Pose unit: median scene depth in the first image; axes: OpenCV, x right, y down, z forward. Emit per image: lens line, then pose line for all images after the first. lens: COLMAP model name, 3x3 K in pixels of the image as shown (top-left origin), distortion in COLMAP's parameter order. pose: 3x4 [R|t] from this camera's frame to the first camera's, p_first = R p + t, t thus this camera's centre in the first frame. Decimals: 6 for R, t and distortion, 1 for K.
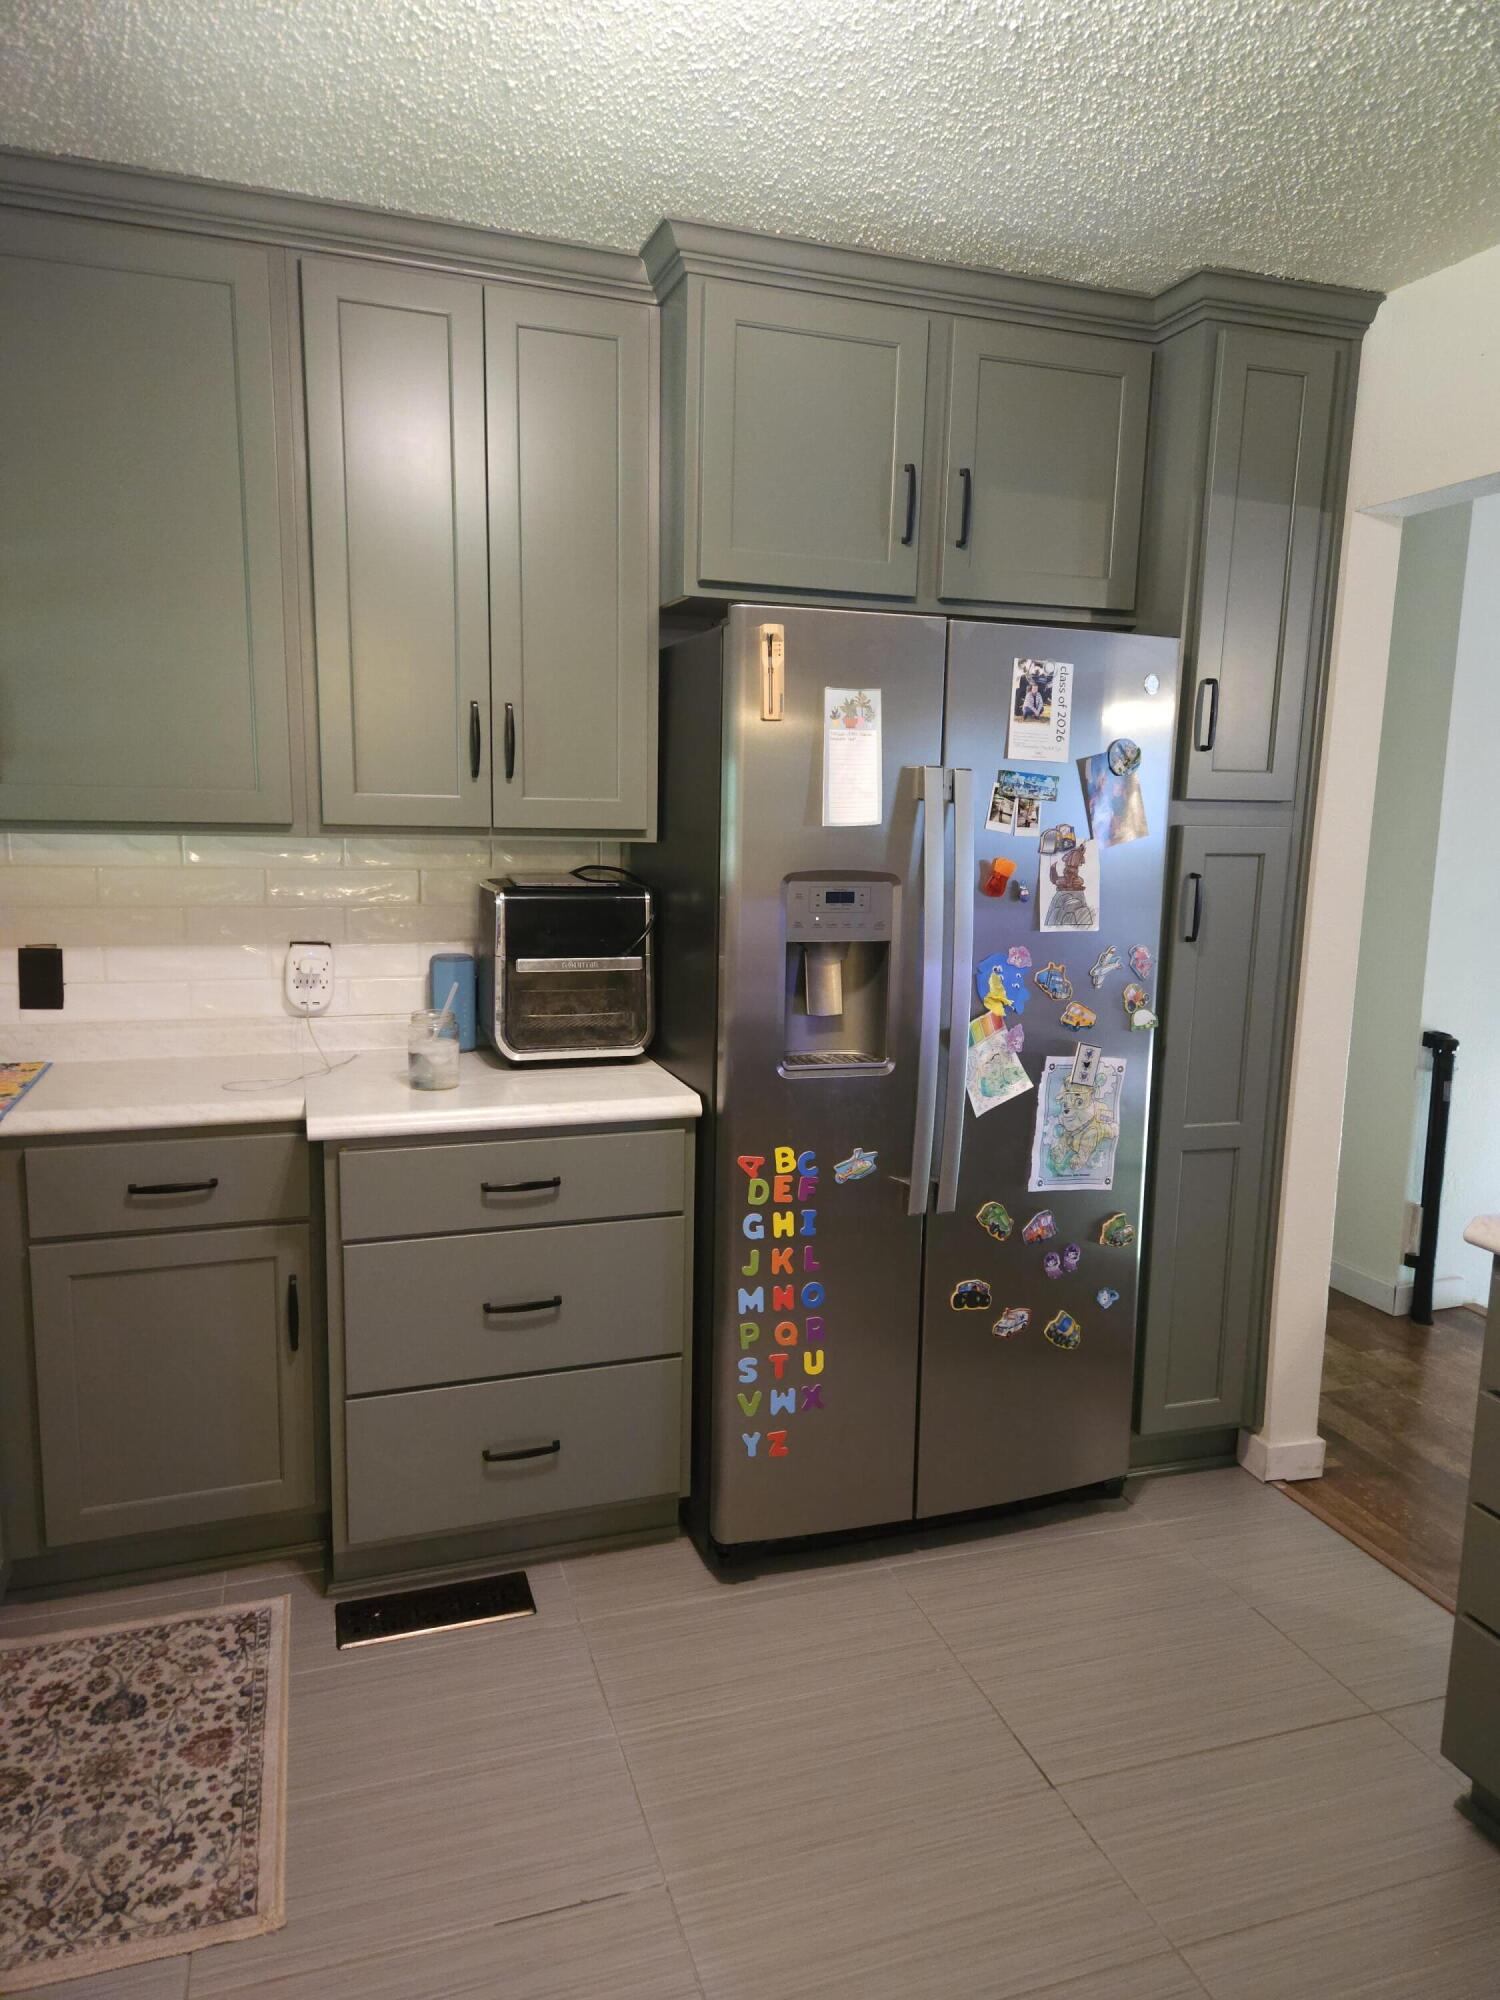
lens RADIAL K [[1323.9, 0, 747.6], [0, 1323.9, 1010.1], [0, 0, 1]] dist [0.085949, -0.073212]
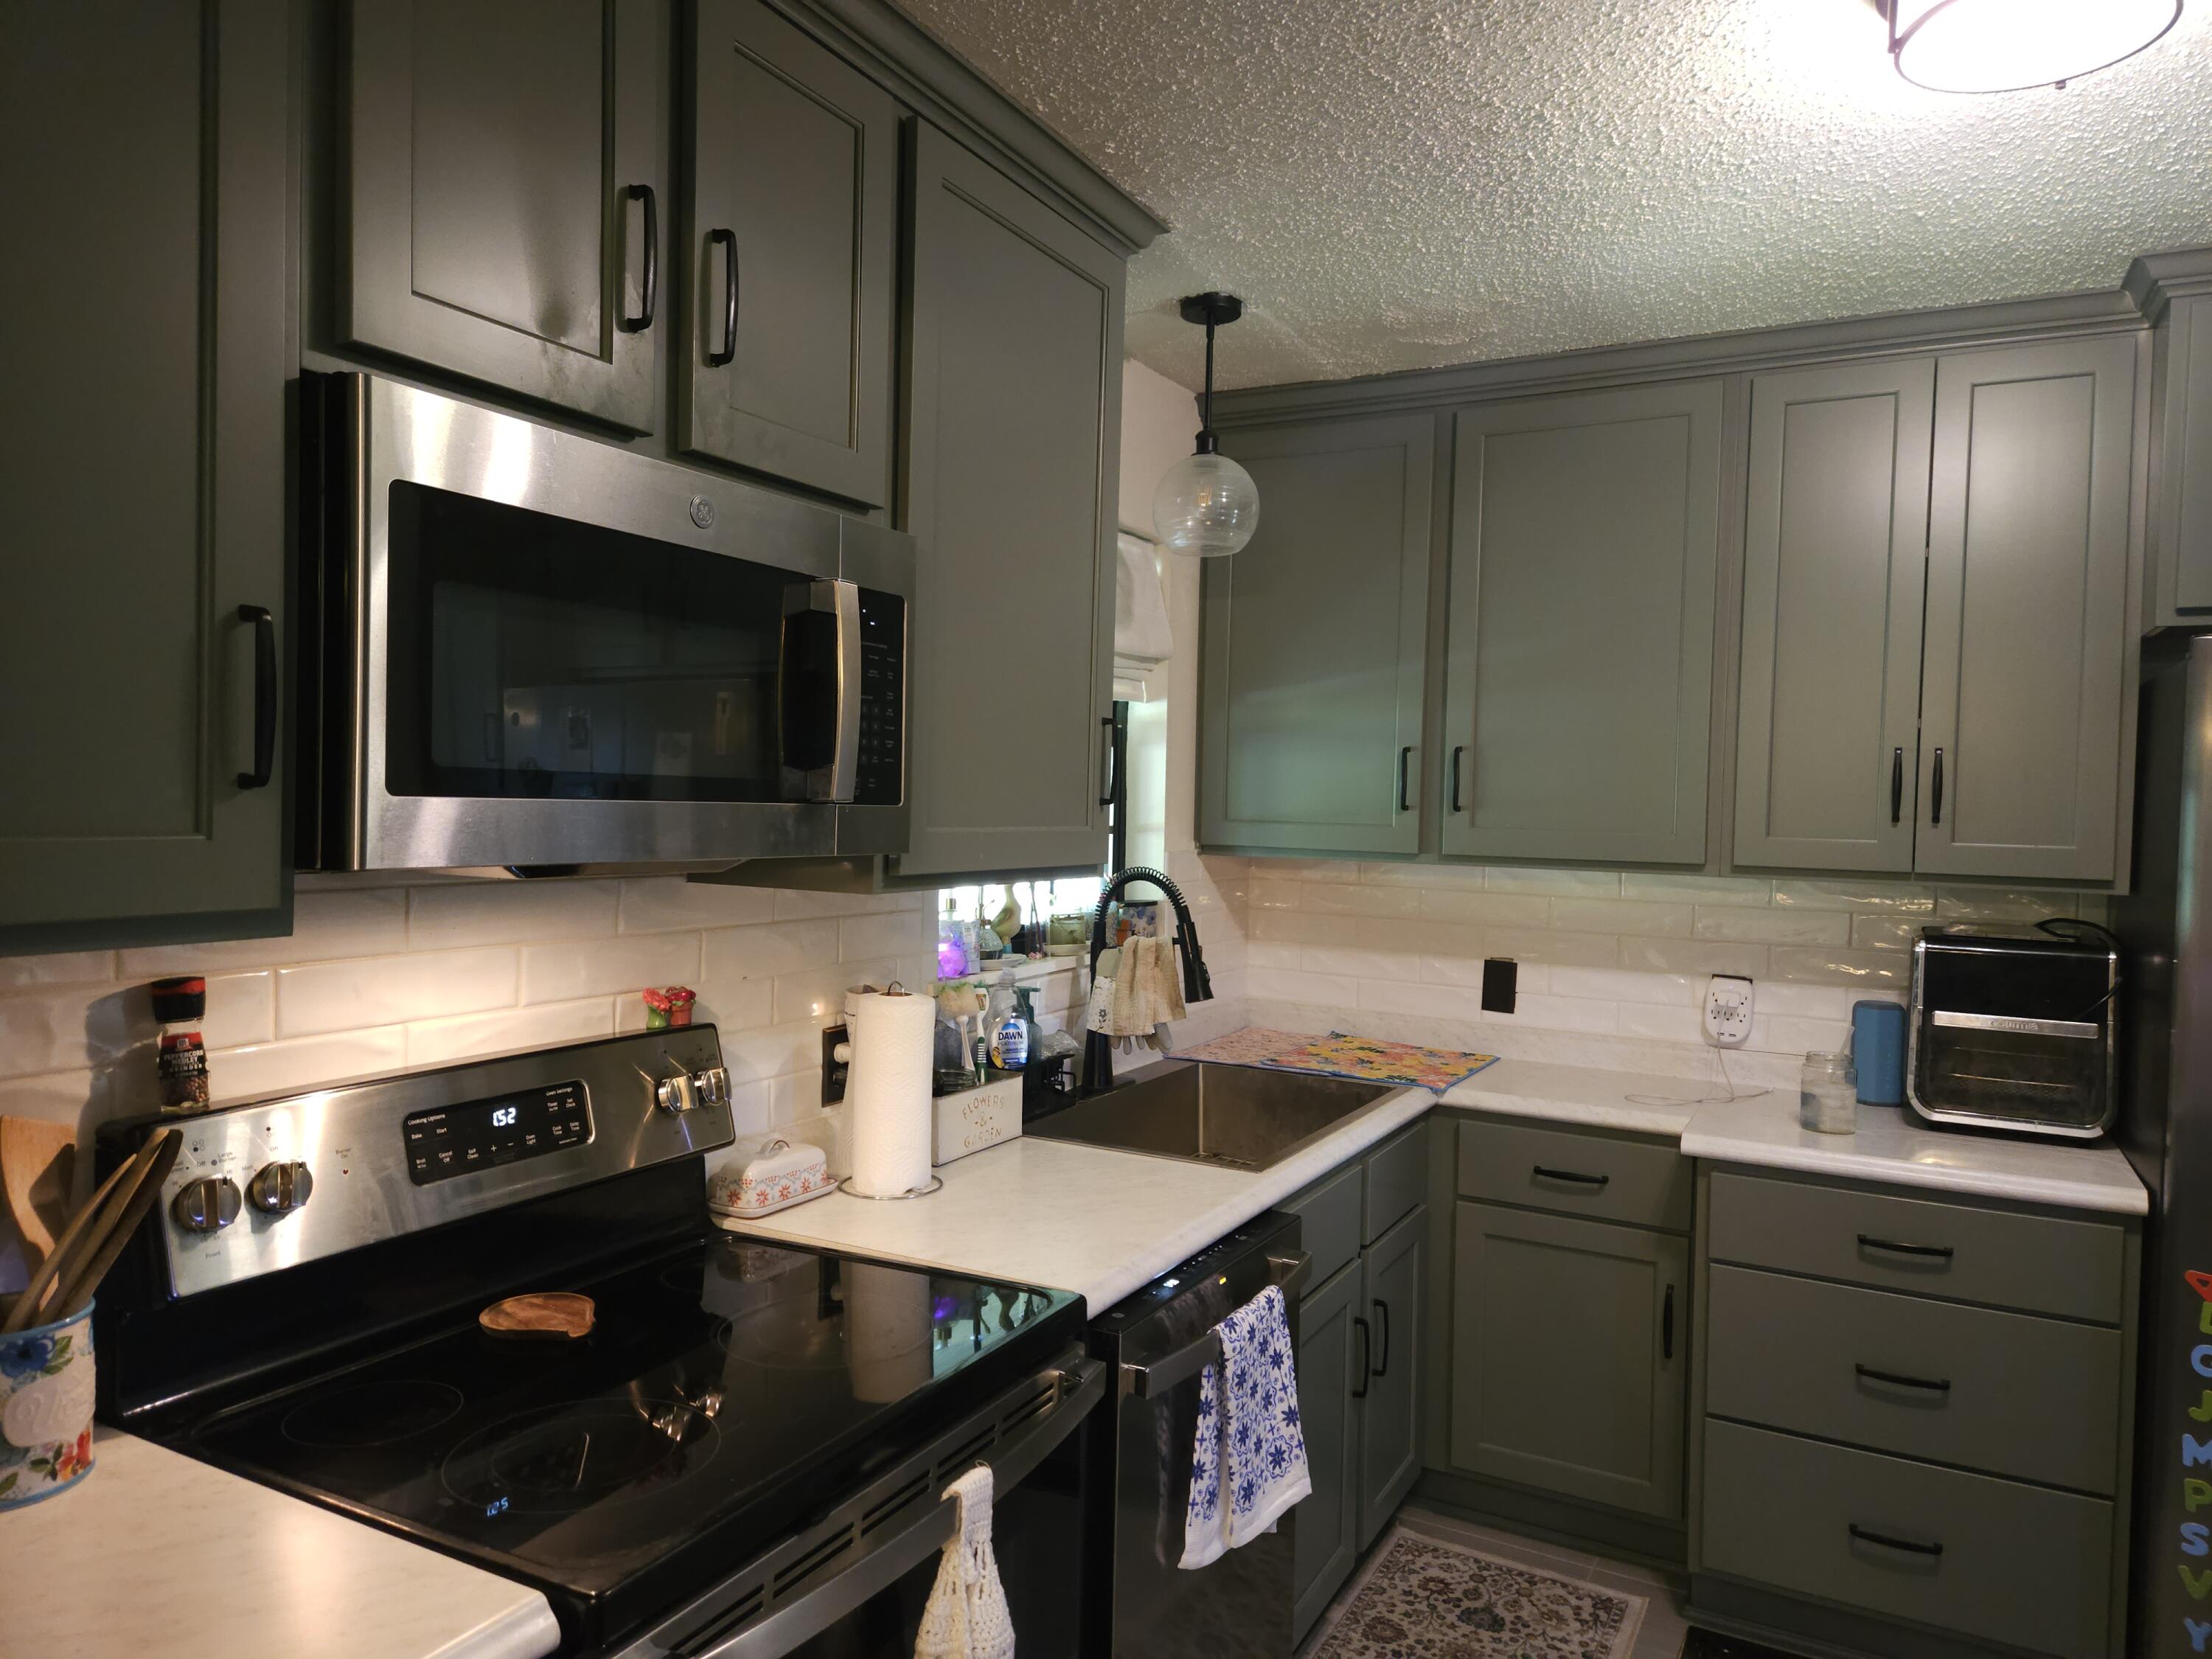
lens RADIAL K [[1464.3, 0, 1089.0], [0, 1464.3, 837.8], [0, 0, 1]] dist [0.085949, -0.073212]
pose [[0.673902, 0.016978, -0.738626, 0.226105], [-0.128456, 0.987202, -0.094508, 0.019756], [0.727568, 0.158570, 0.667458, -0.188439]]
